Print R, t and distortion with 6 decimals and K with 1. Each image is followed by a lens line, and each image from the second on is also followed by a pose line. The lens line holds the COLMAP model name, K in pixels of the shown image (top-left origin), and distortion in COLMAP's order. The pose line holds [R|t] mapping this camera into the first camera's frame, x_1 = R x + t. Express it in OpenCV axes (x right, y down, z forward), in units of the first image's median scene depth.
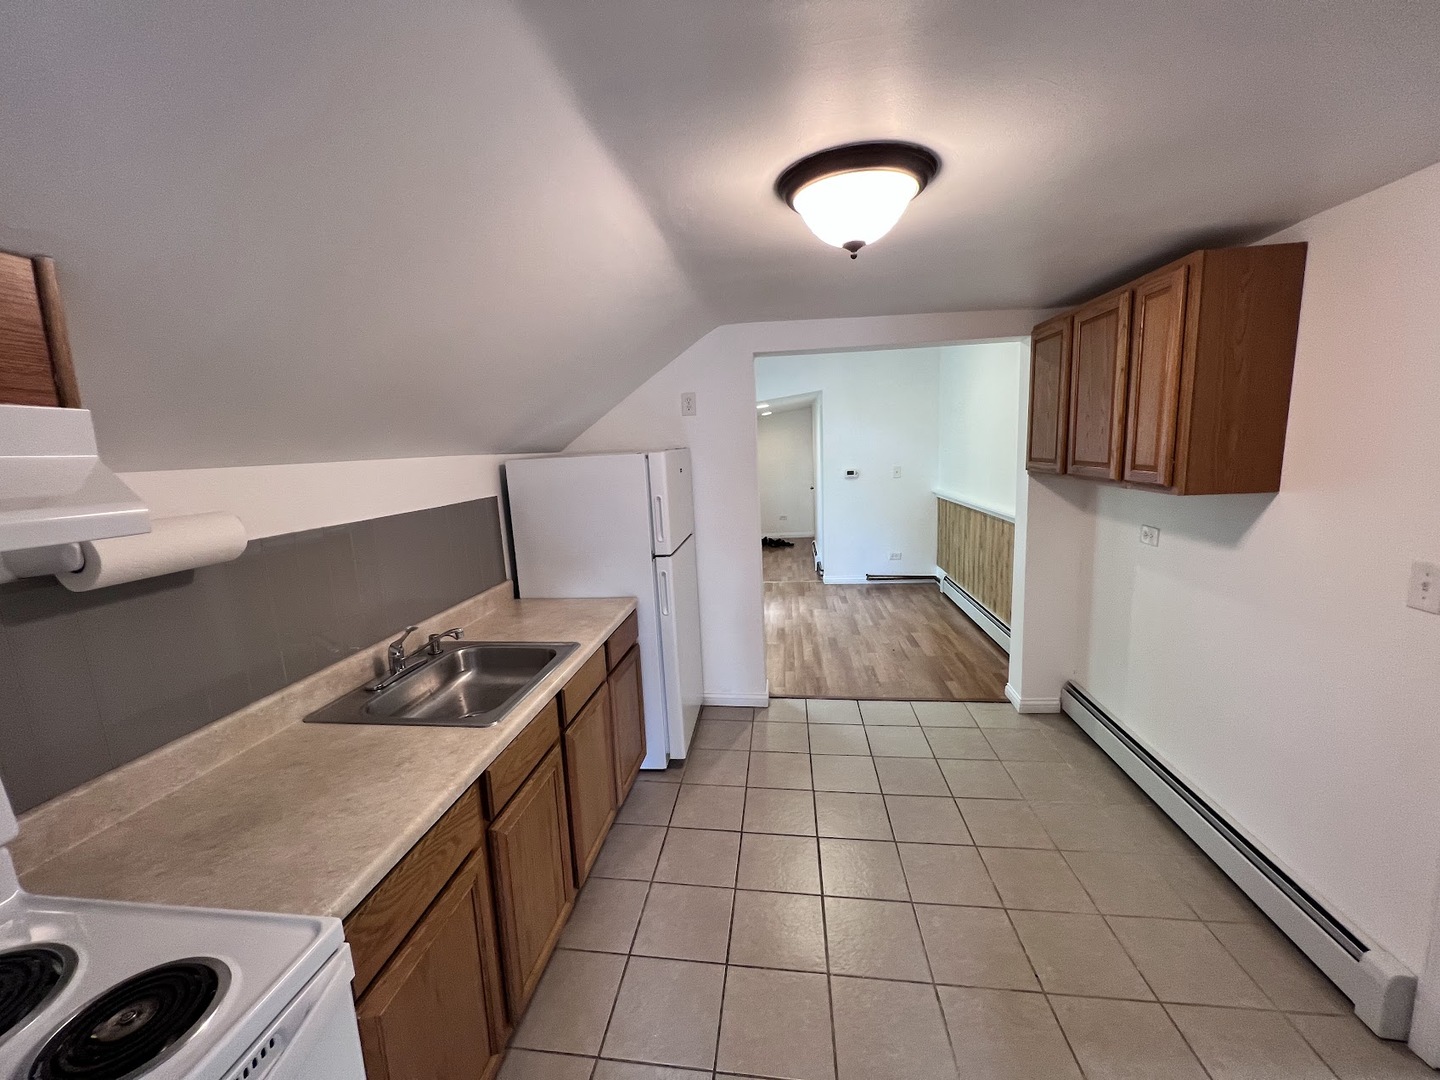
lens RADIAL K [[572.2, 0, 717.6], [0, 572.2, 537.4], [0, 0, 1]] dist [-0.000792, 0.000041]
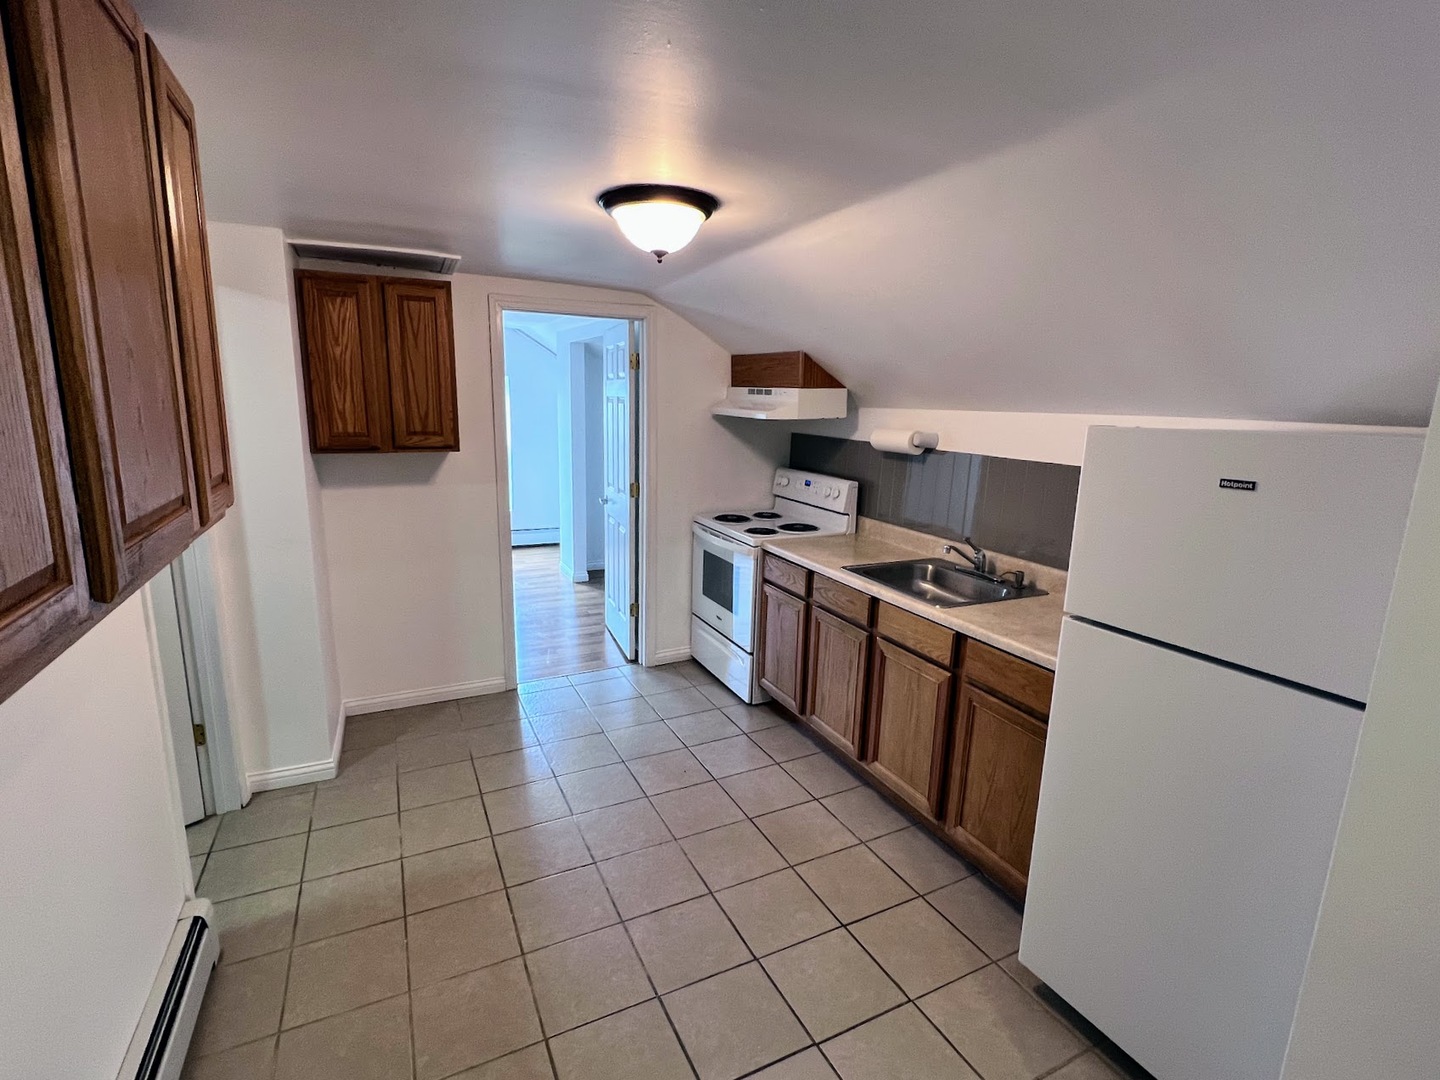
lens RADIAL K [[697.1, 0, 720.0], [0, 697.1, 540.0], [0, 0, 1]] dist [-0.000610, -0.000033]
pose [[-0.841590, 0.126662, -0.525055, 0.570416], [-0.076886, 0.934120, 0.348580, -0.256696], [0.534617, 0.333730, -0.776408, 1.391779]]
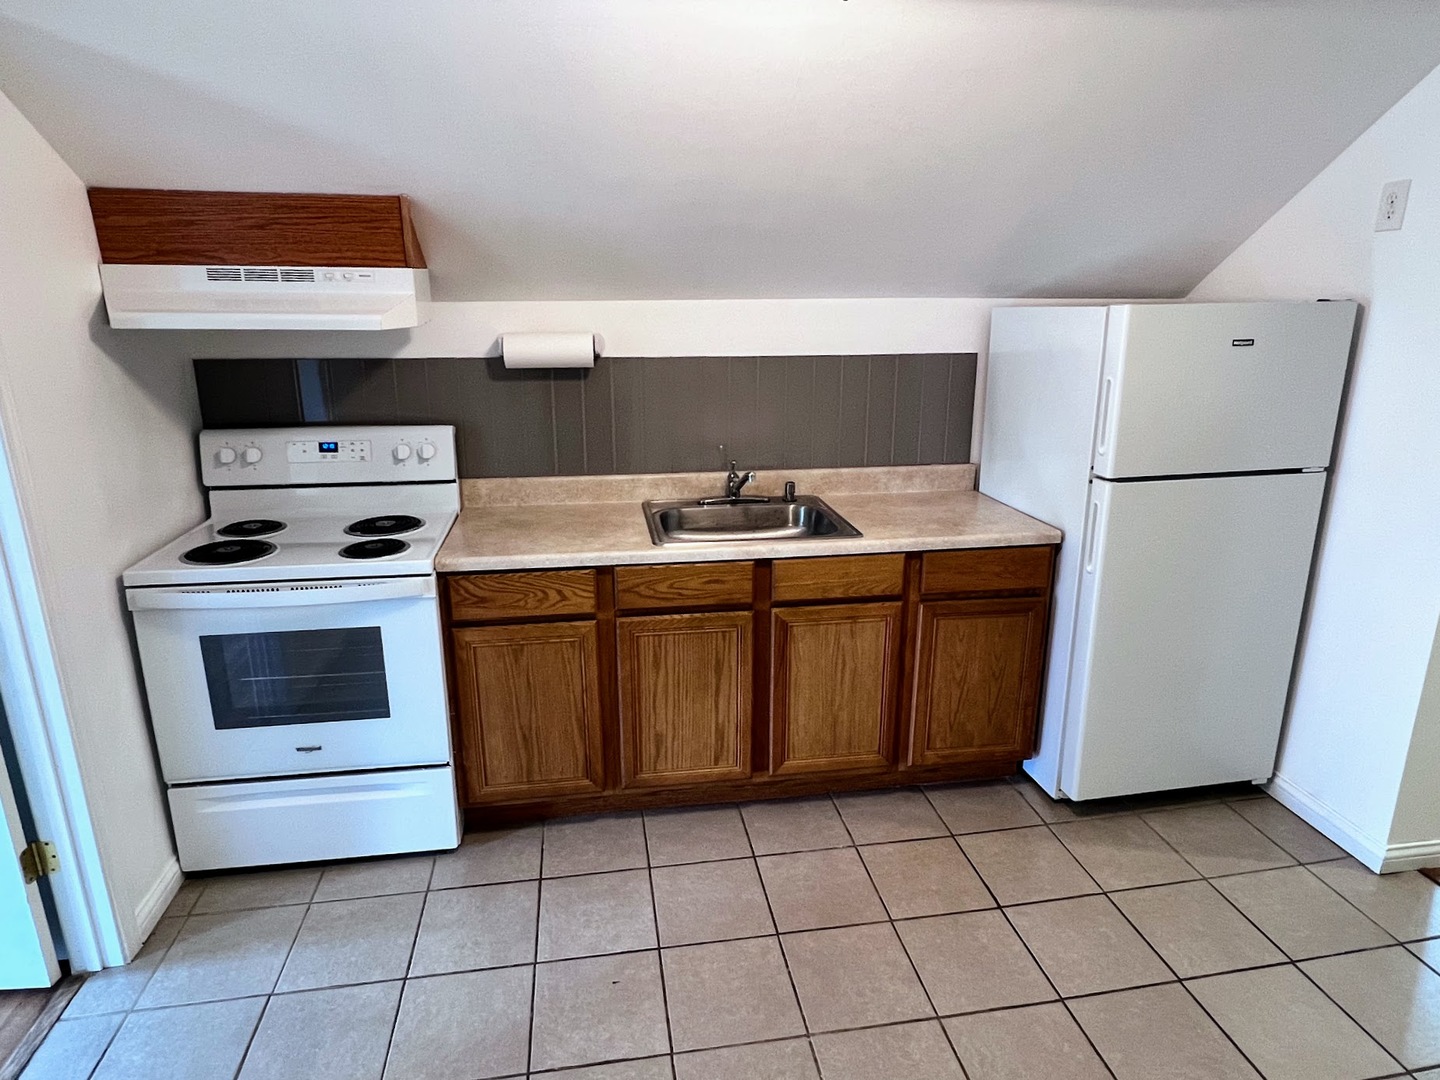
lens RADIAL K [[854.7, 0, 720.0], [0, 854.7, 540.0], [0, 0, 1]] dist [0.004553, 0.000774]
pose [[0.274825, 0.300380, -0.913369, 0.688349], [-0.160961, 0.950915, 0.264296, -0.085801], [0.947926, 0.074382, 0.309684, 0.347562]]
